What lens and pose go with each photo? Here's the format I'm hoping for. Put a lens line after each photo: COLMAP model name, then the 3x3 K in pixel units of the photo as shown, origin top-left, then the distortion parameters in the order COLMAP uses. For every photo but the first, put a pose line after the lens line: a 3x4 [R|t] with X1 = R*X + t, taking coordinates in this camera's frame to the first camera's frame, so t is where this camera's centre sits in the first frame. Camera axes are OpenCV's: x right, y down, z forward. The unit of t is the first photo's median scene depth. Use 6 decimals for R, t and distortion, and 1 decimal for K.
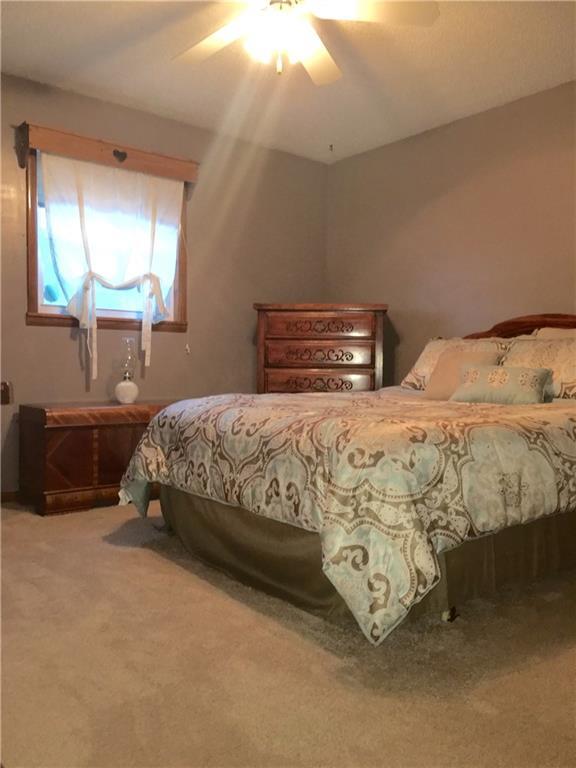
lens RADIAL K [[648.6, 0, 287.7], [0, 648.6, 385.7], [0, 0, 1]] dist [0.004772, 0.002255]
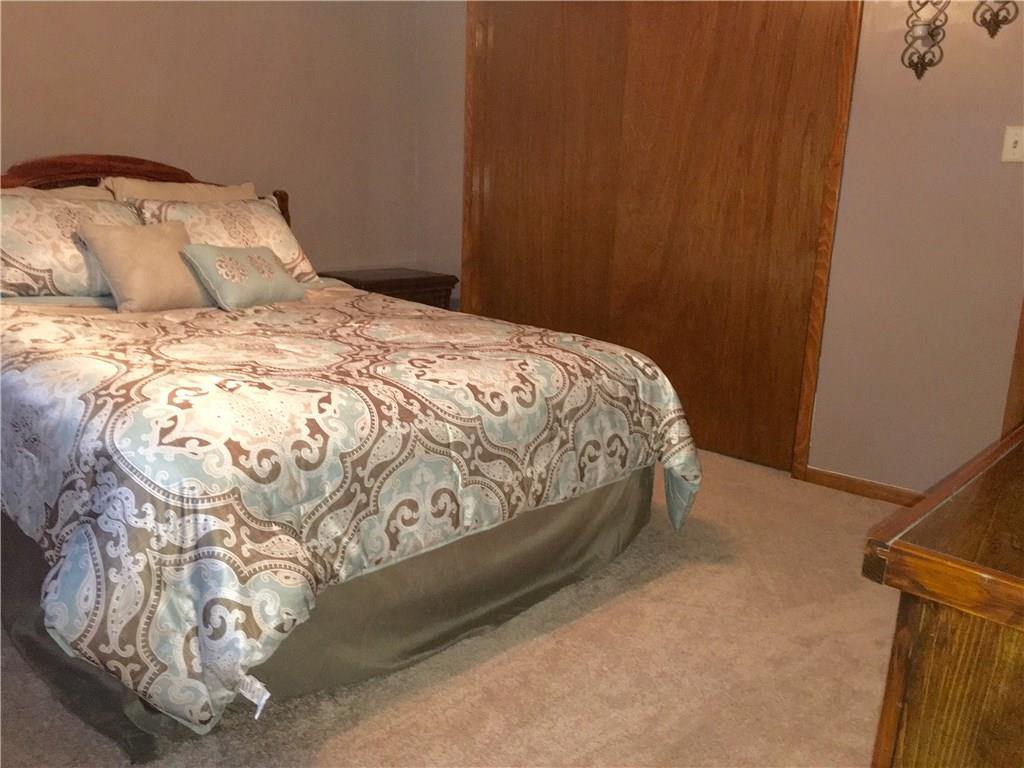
lens RADIAL K [[864.8, 0, 512.1], [0, 864.8, 382.1], [0, 0, 1]] dist [0.004772, 0.002255]
pose [[-0.131074, -0.241376, 0.961539, -0.842236], [-0.000690, 0.969929, 0.243388, -0.150566], [-0.991372, 0.031238, -0.127299, 1.058687]]
